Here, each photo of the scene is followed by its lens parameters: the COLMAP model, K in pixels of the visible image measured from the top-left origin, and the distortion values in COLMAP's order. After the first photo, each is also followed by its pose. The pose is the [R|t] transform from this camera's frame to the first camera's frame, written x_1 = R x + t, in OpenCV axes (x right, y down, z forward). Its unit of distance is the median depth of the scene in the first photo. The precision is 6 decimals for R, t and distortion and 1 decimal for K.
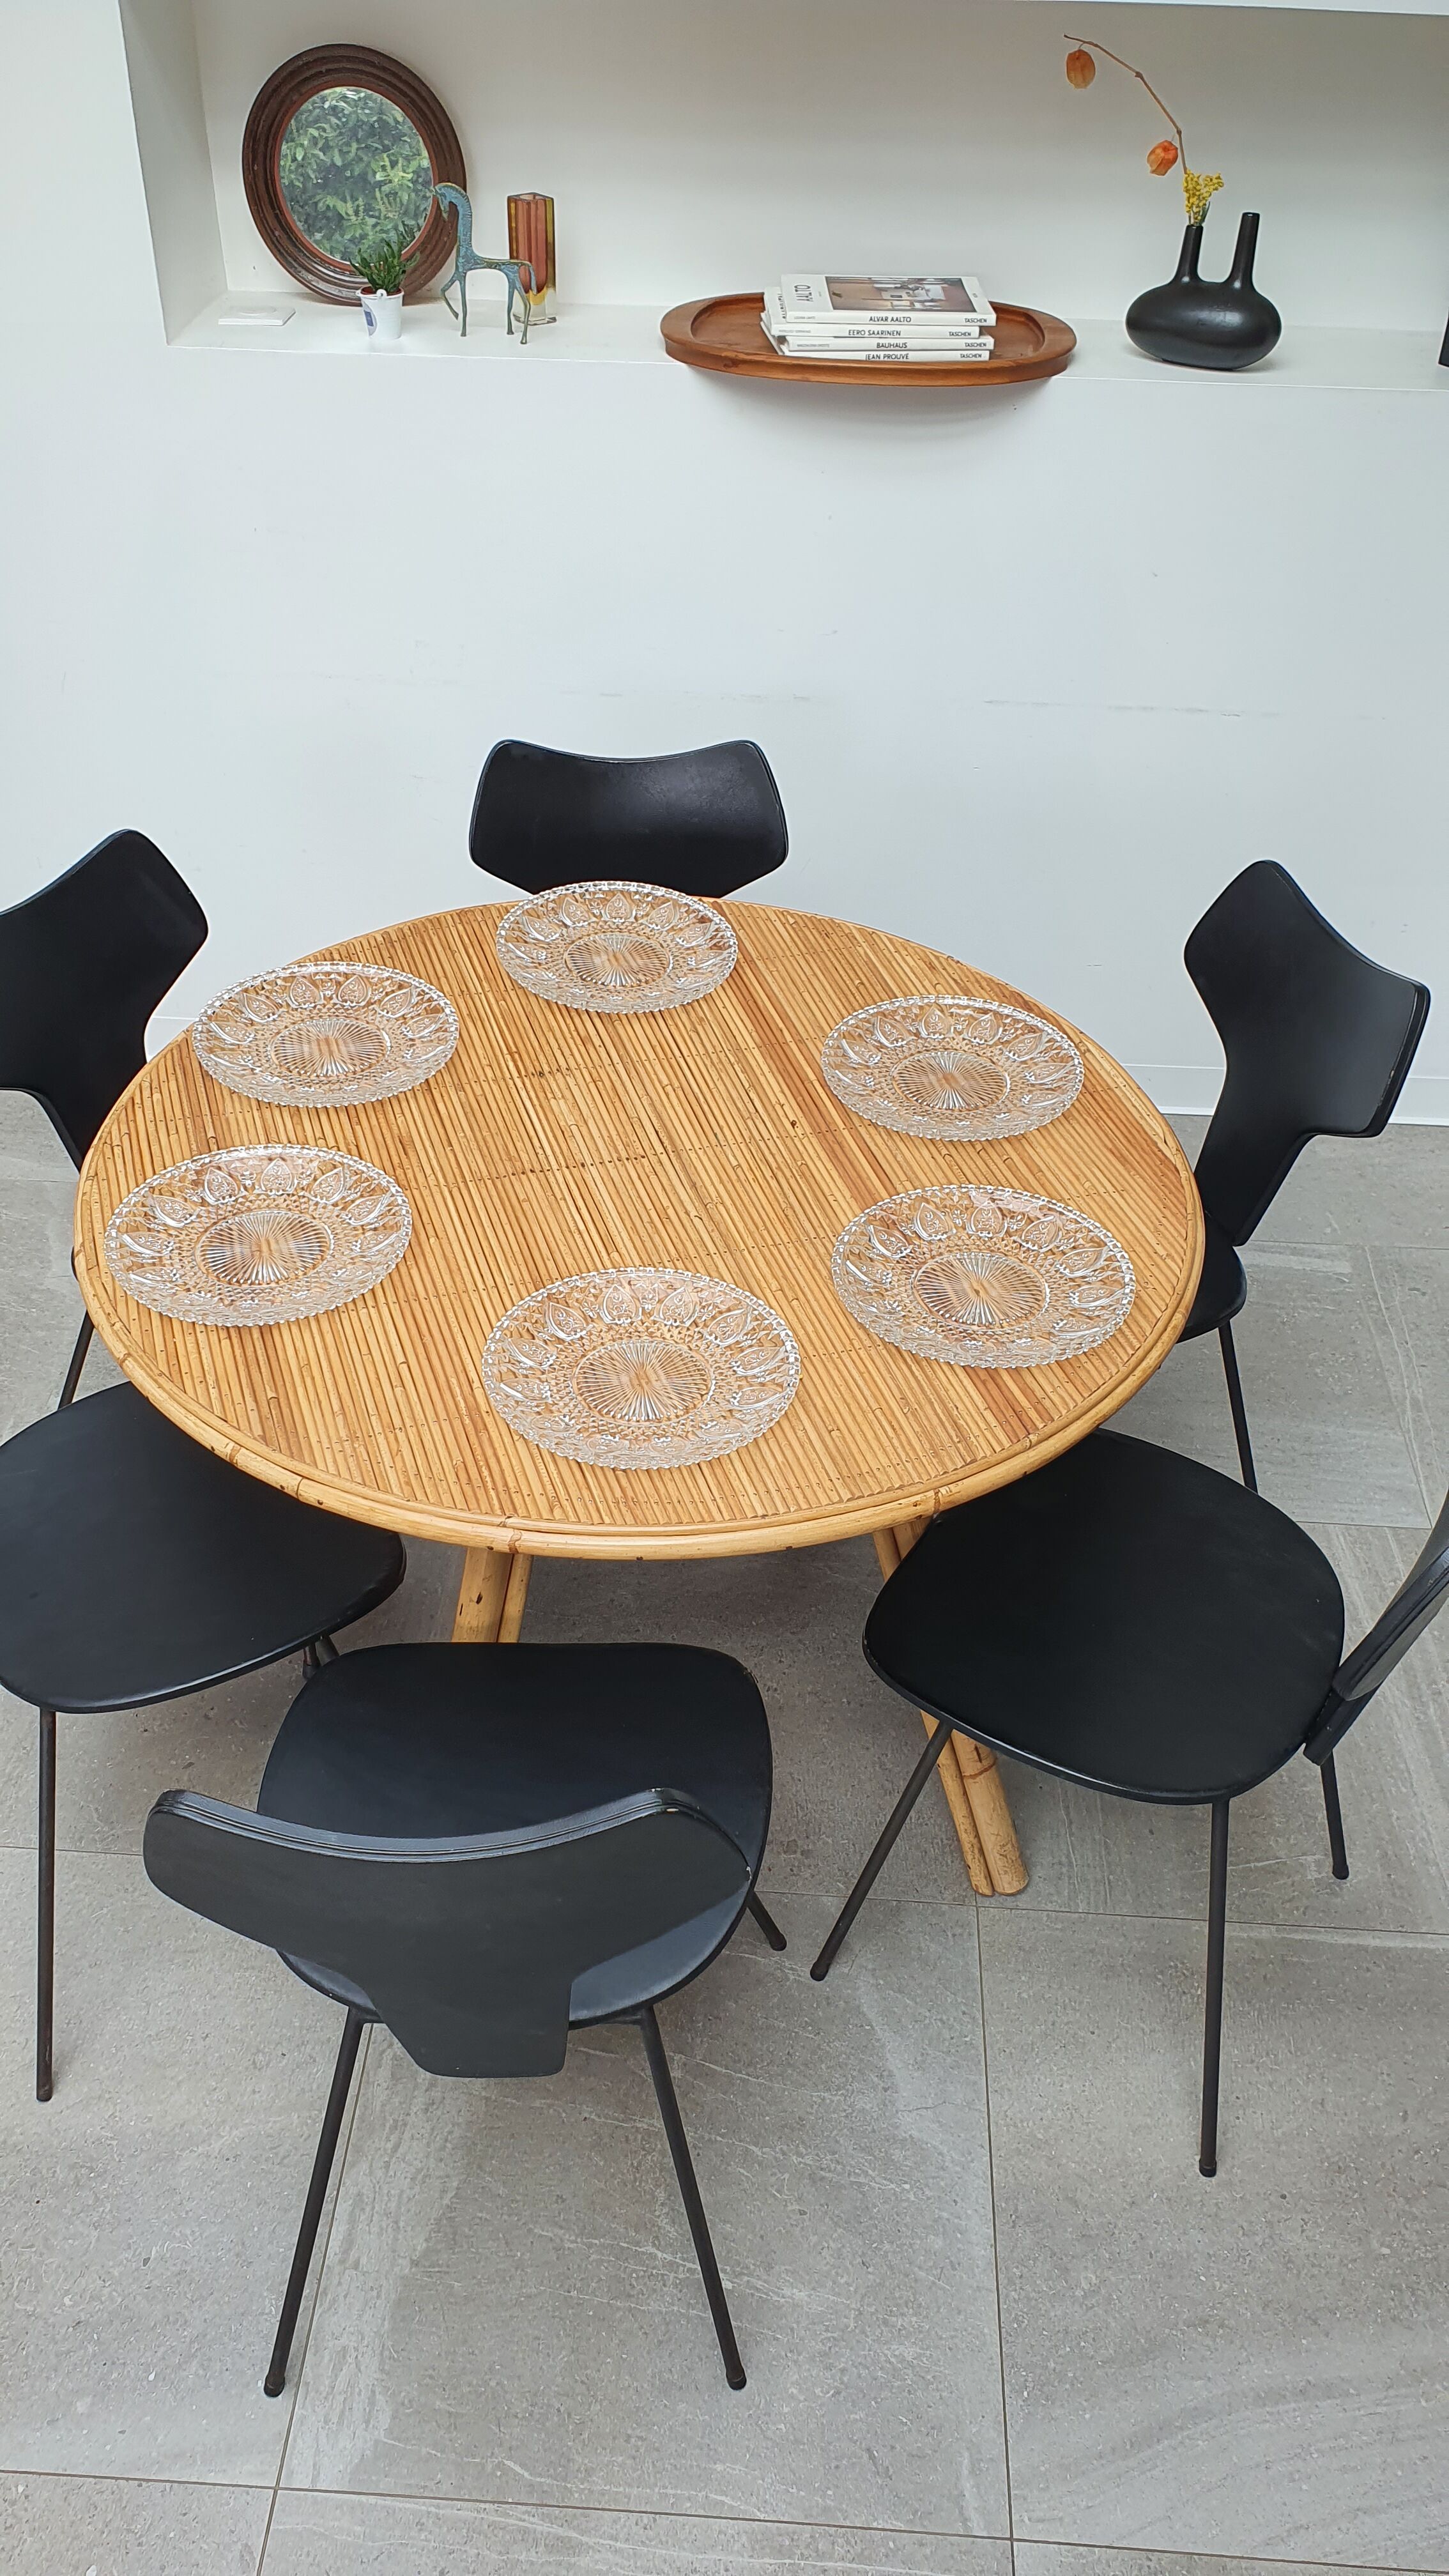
lens RADIAL K [[2029.7, 0, 702.2], [0, 2029.7, 1327.9], [0, 0, 1]] dist [0.010898, 0.005155]
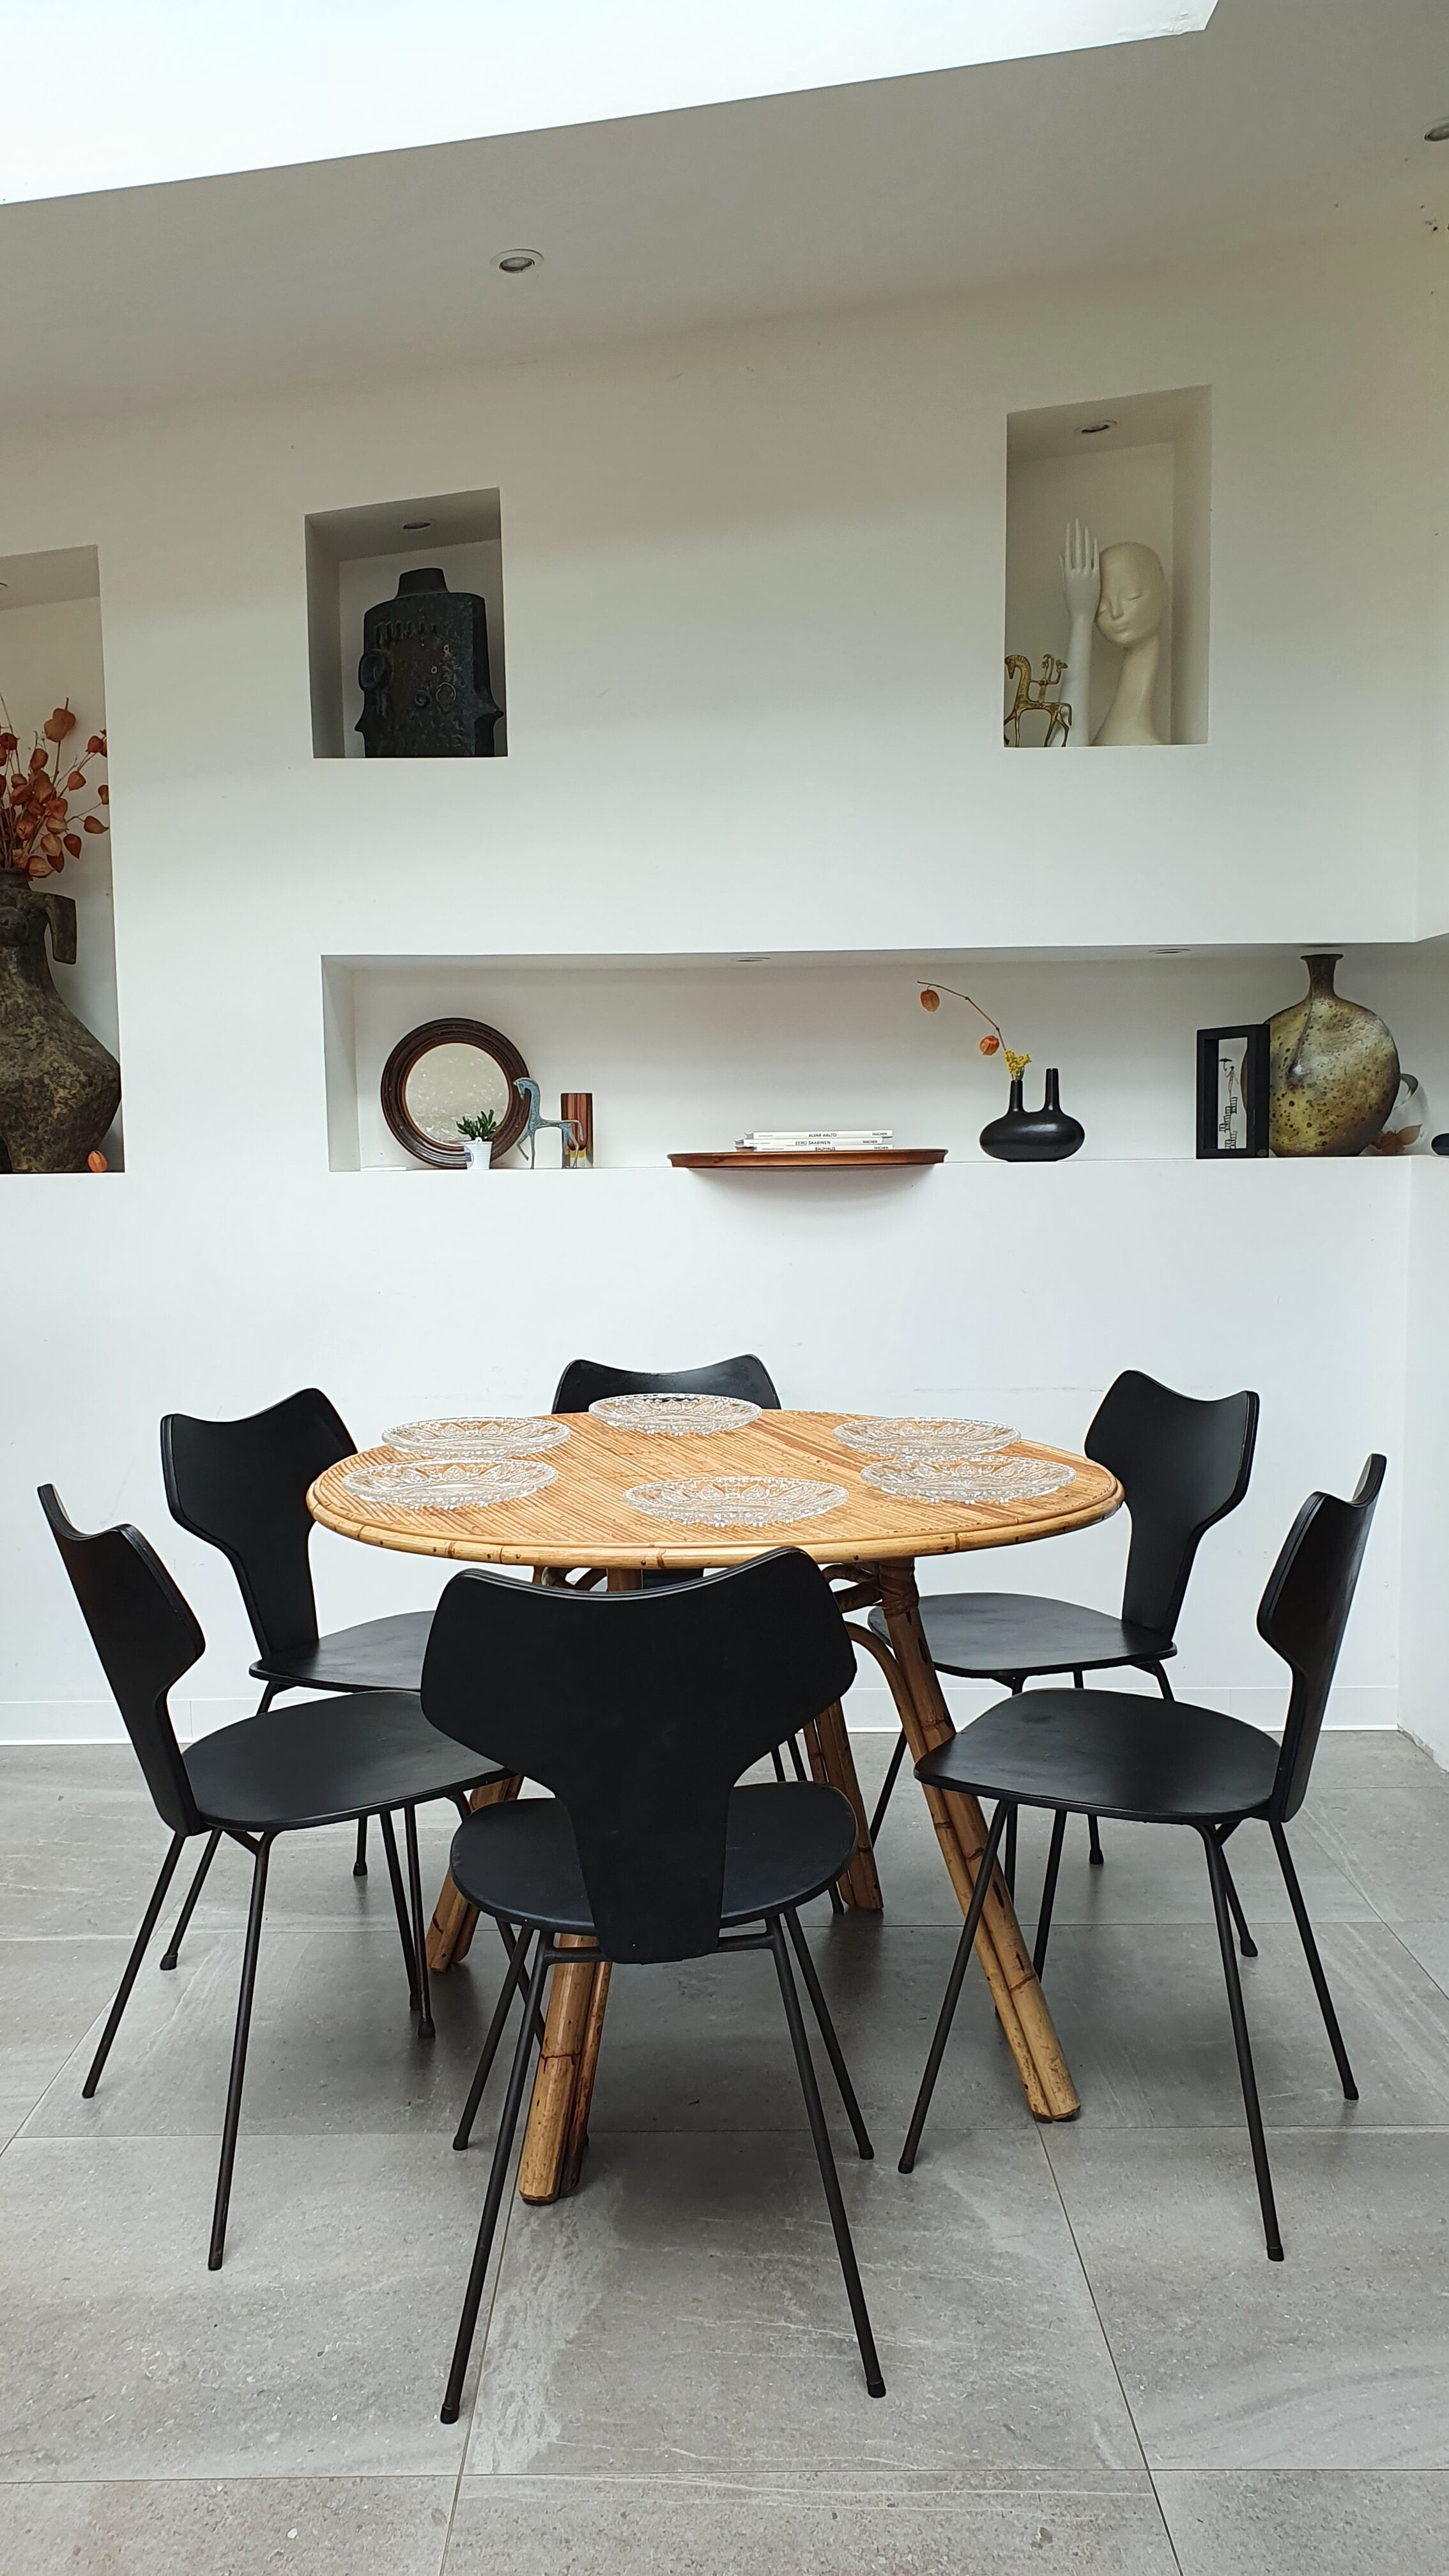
lens RADIAL K [[2034.2, 0, 698.4], [0, 2034.2, 1294.8], [0, 0, 1]] dist [0.018098, 0.000487]
pose [[0.998216, -0.033794, 0.049214, -0.105151], [0.055745, 0.822661, -0.565793, 0.609468], [-0.021366, 0.567527, 0.823077, -0.212109]]
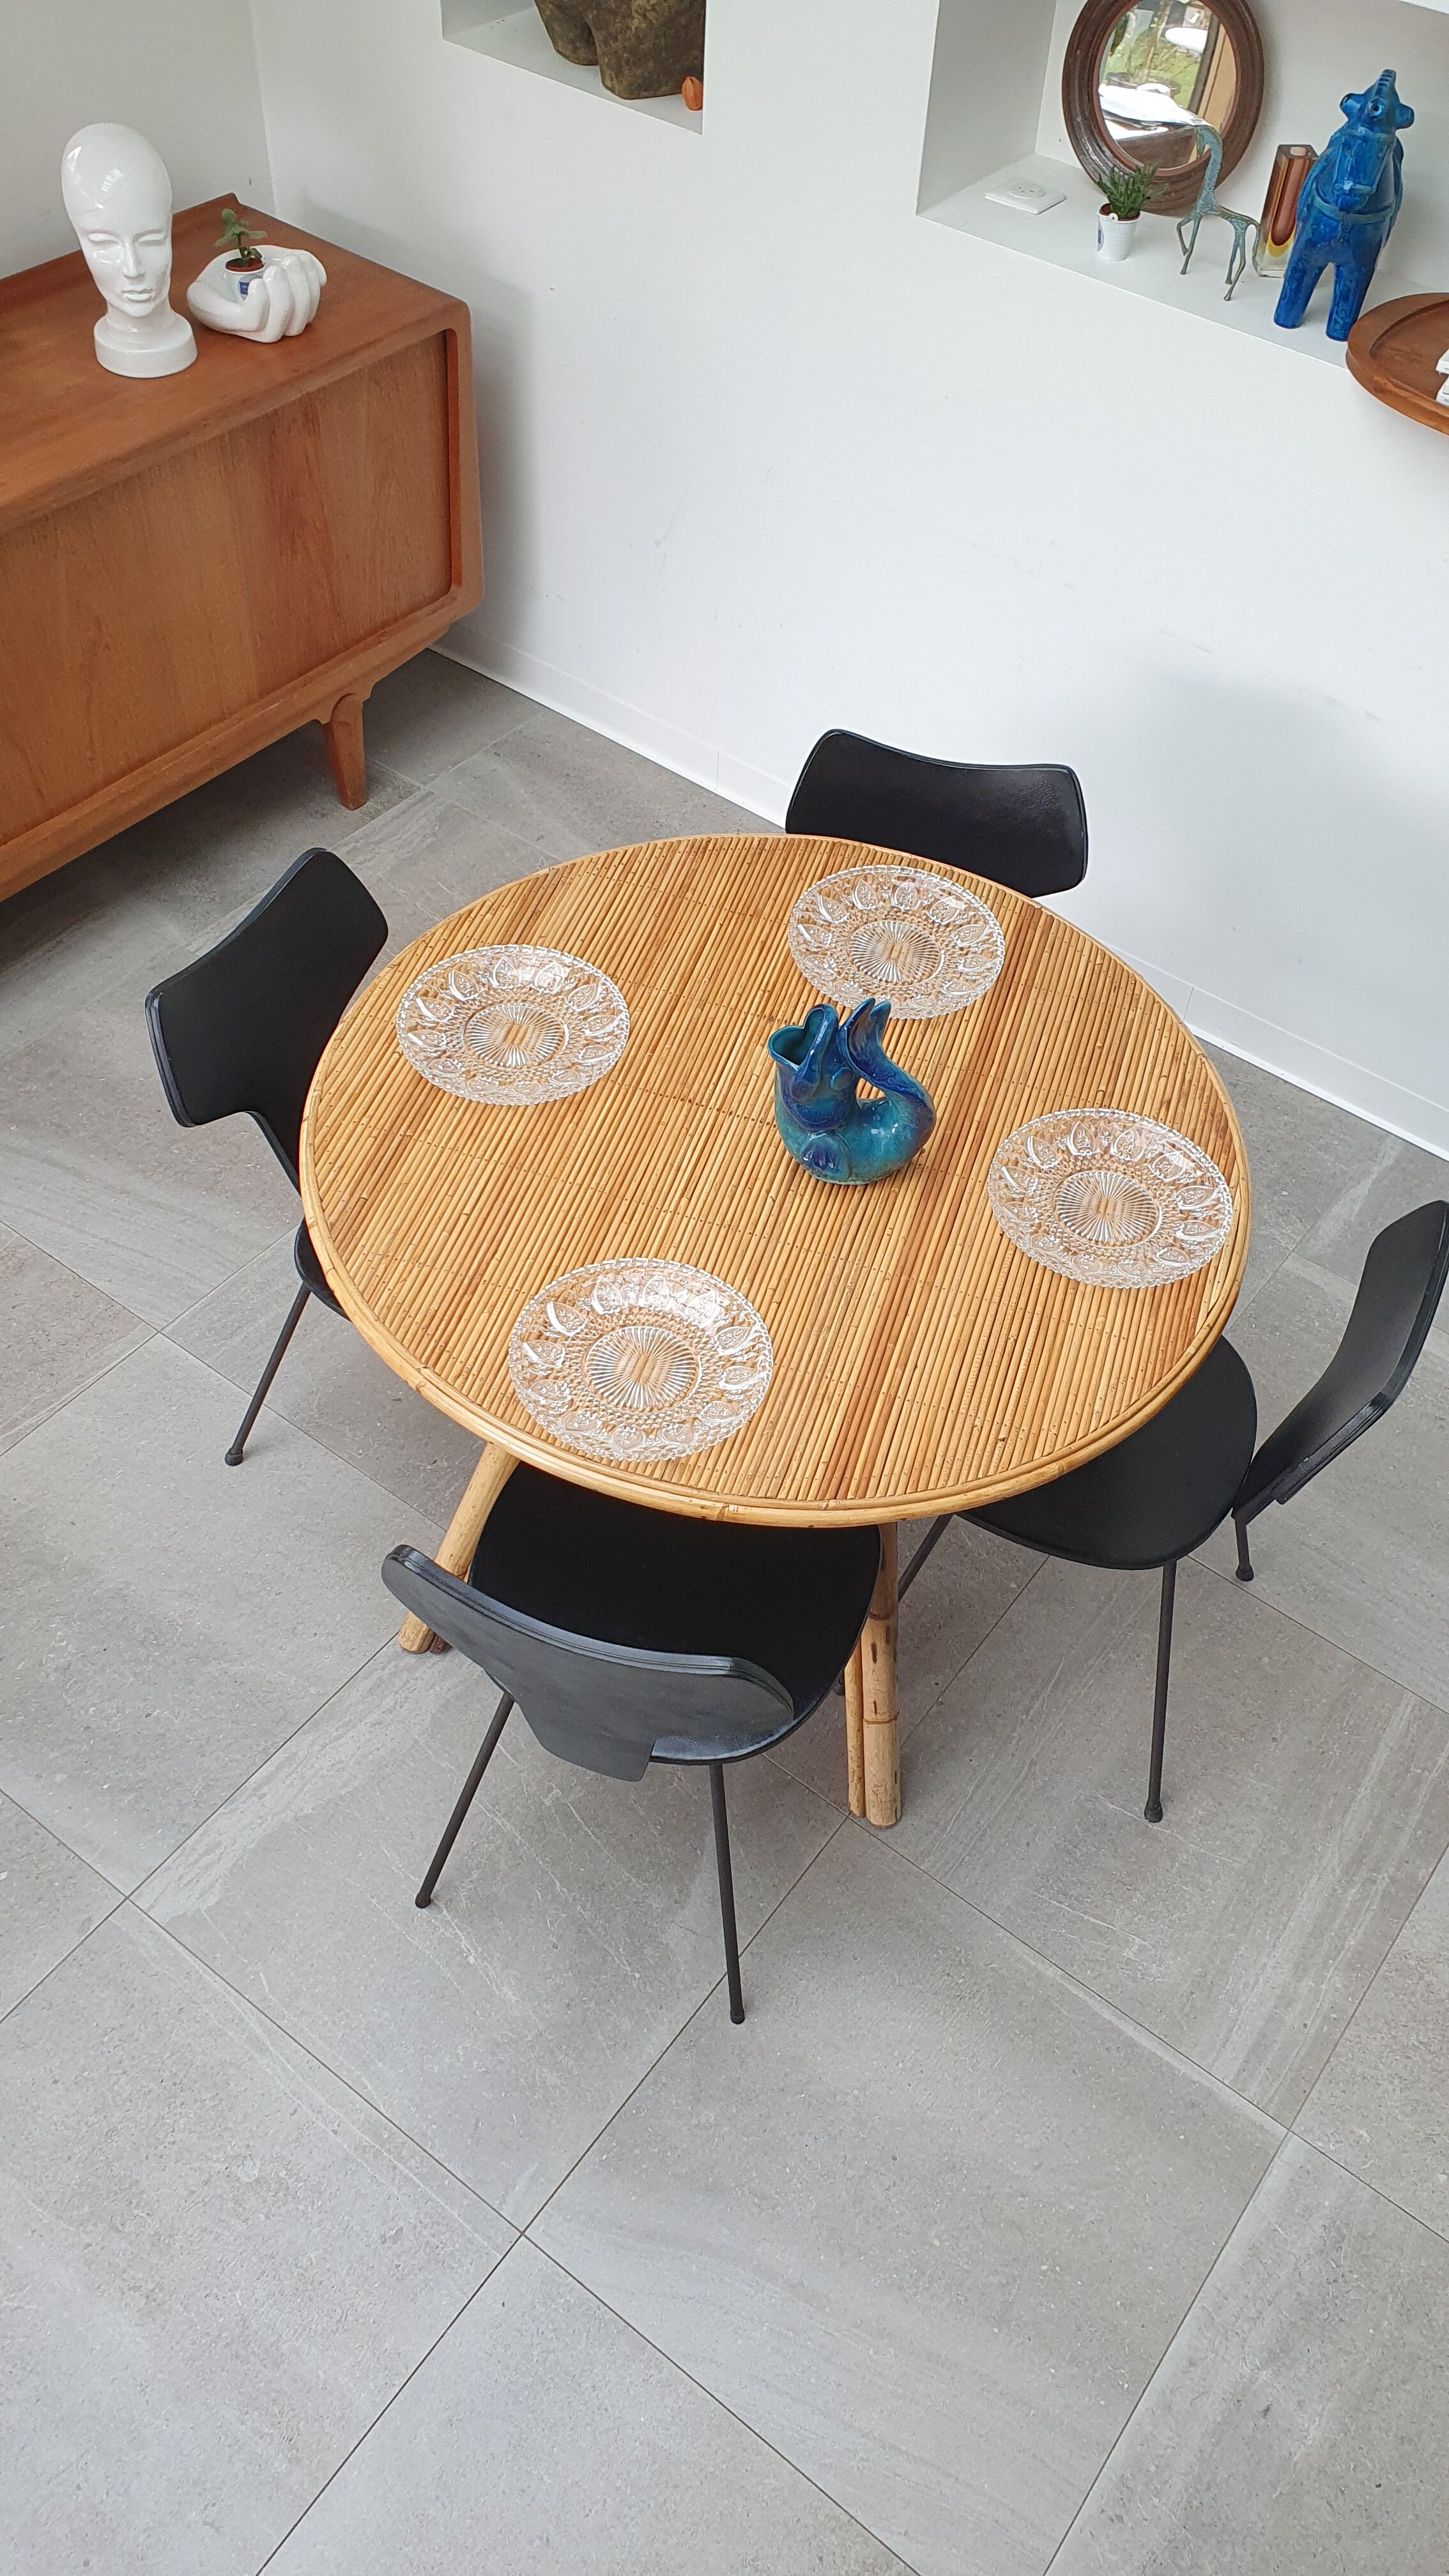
lens RADIAL K [[2055.0, 0, 756.5], [0, 2055.0, 1289.8], [0, 0, 1]] dist [0.004537, 0.002569]
pose [[0.834388, 0.437160, -0.335692, 0.404731], [-0.379669, 0.897366, 0.224913, -0.265067], [0.399561, -0.060213, 0.914727, -0.091227]]
